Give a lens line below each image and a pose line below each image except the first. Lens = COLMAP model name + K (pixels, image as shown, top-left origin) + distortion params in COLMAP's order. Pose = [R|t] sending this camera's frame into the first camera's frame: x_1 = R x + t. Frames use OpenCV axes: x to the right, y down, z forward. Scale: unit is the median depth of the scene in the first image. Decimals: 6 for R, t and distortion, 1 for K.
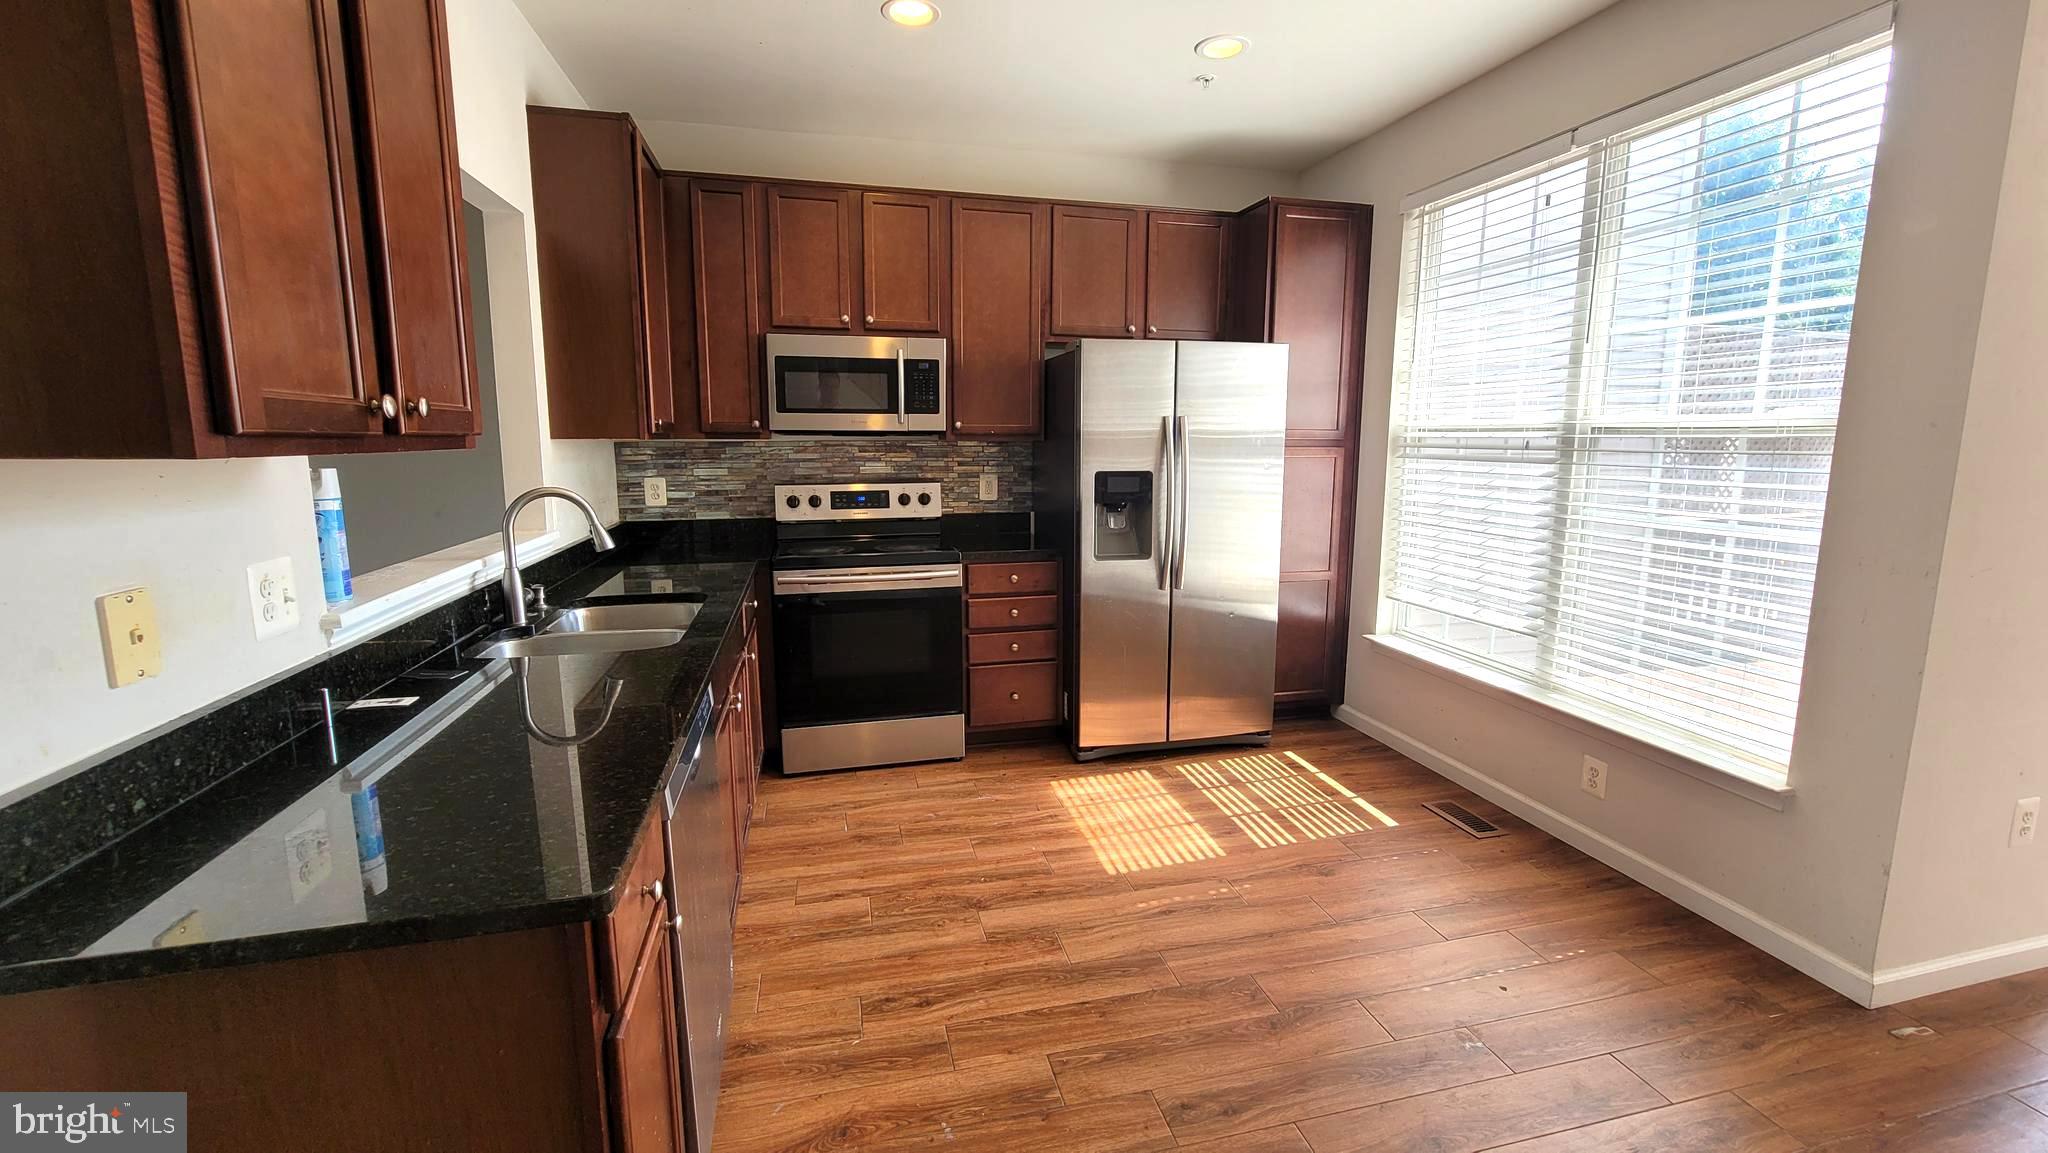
lens RADIAL K [[840.0, 0, 1027.2], [0, 840.0, 560.9], [0, 0, 1]] dist [-0.001343, 0.000117]
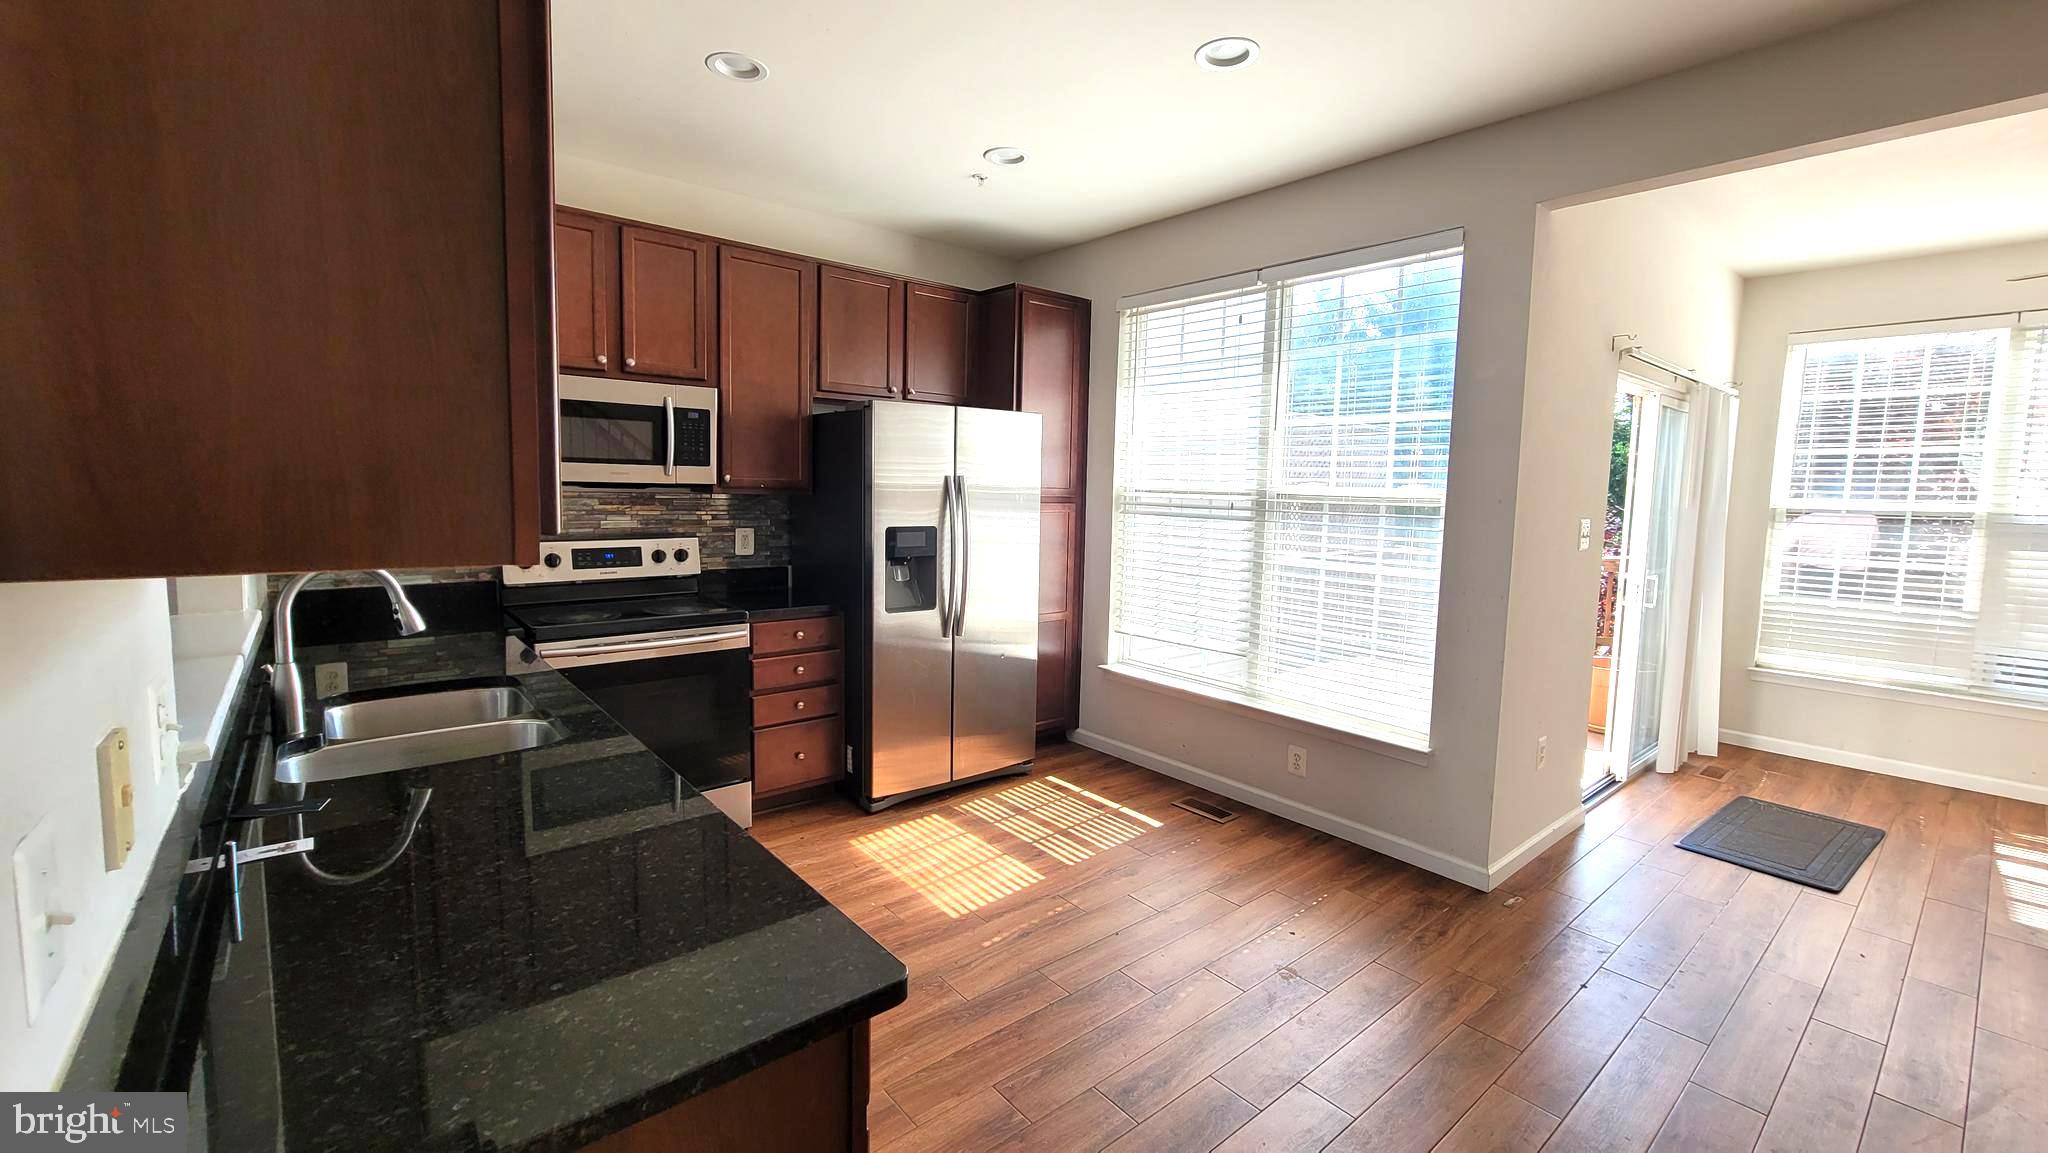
lens RADIAL K [[840.0, 0, 1027.2], [0, 840.0, 560.9], [0, 0, 1]] dist [-0.001343, 0.000117]
pose [[0.897422, -0.021550, 0.440647, -0.212924], [0.044068, 0.998190, -0.040933, -0.014244], [-0.438967, 0.056153, 0.896747, -0.001988]]
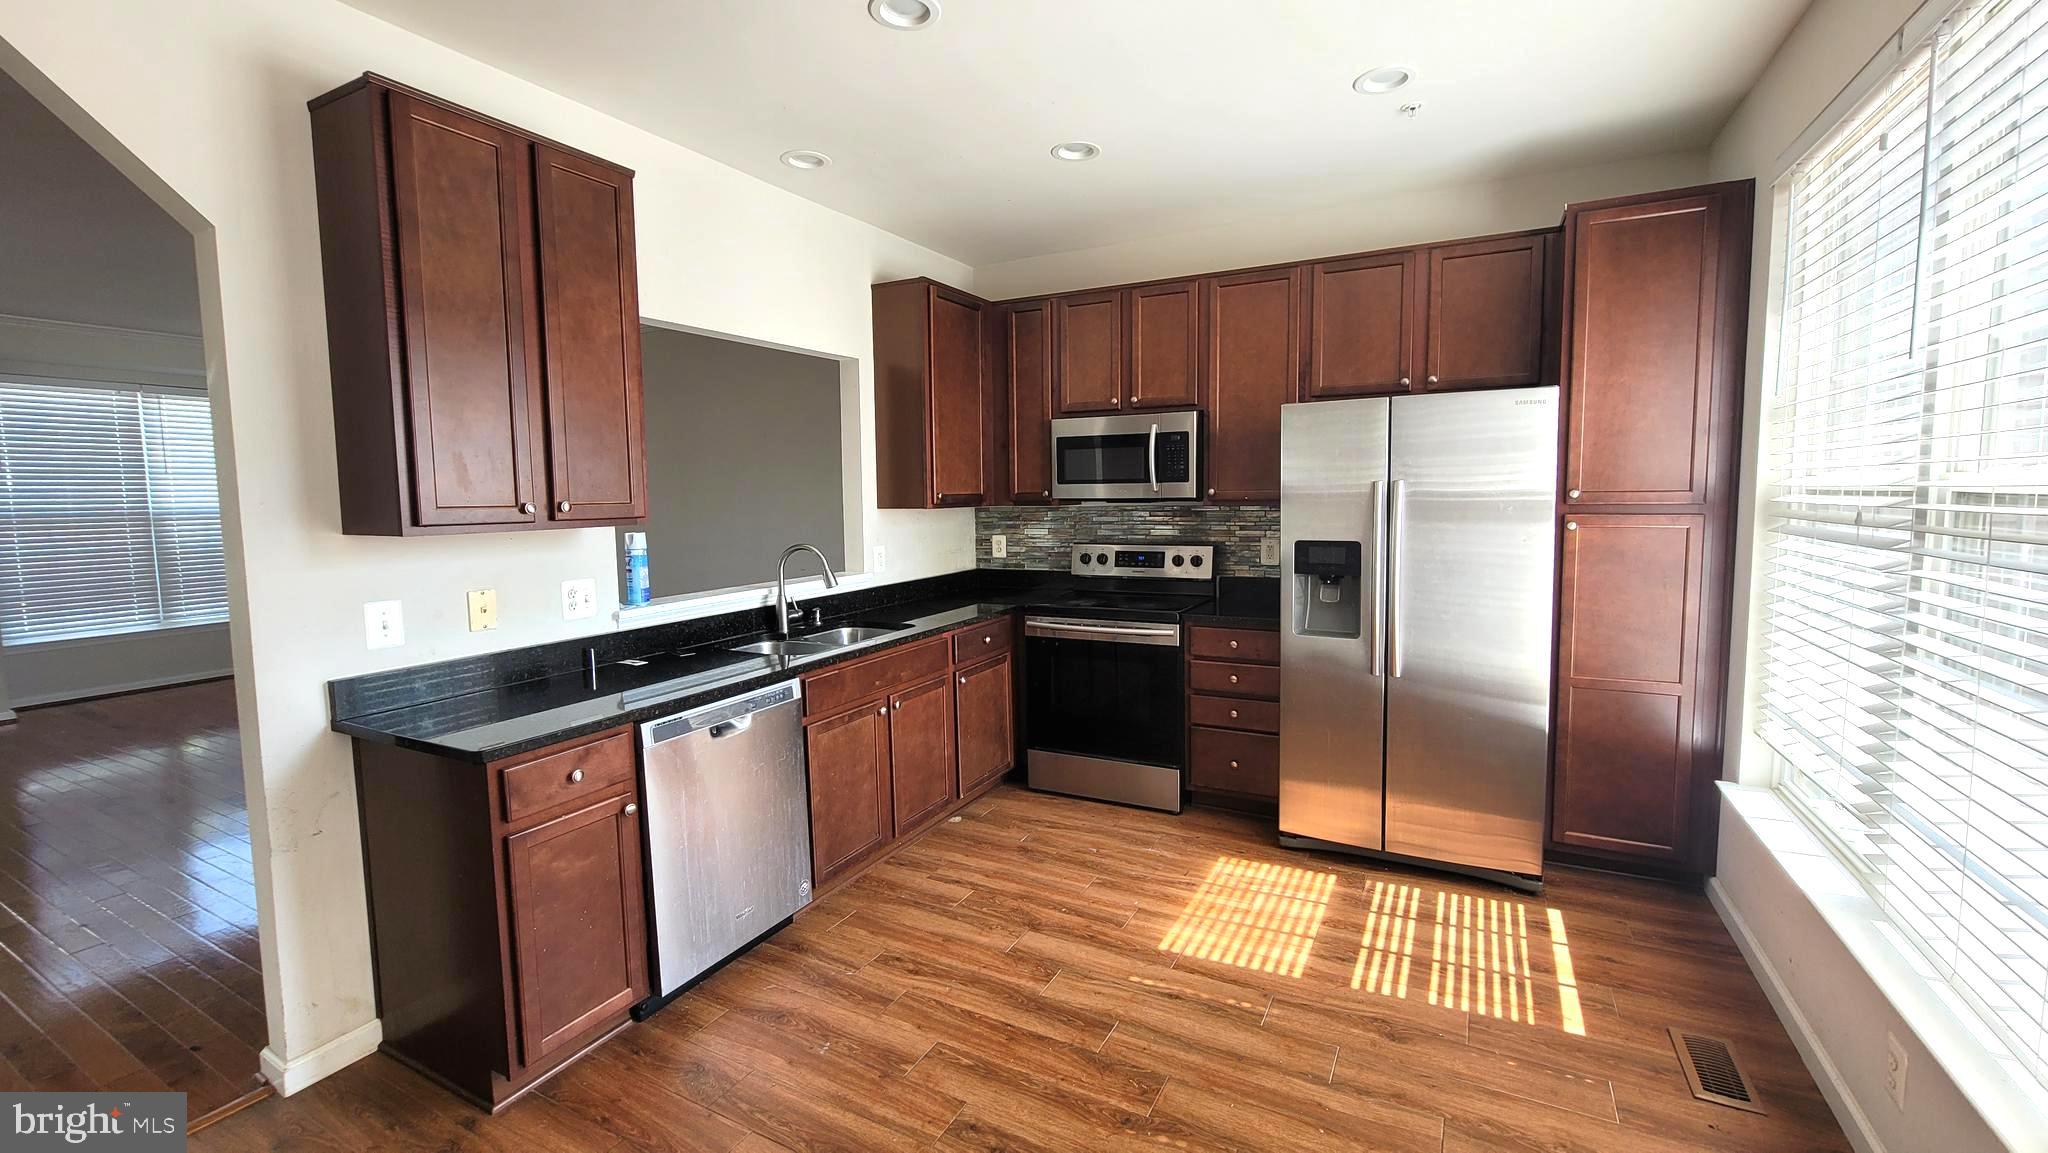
lens RADIAL K [[840.0, 0, 1027.2], [0, 840.0, 560.9], [0, 0, 1]] dist [-0.001343, 0.000117]
pose [[0.743645, 0.042903, -0.667196, 0.475064], [-0.082544, 0.996196, -0.027943, -0.030696], [0.663459, 0.075853, 0.744358, 0.089145]]
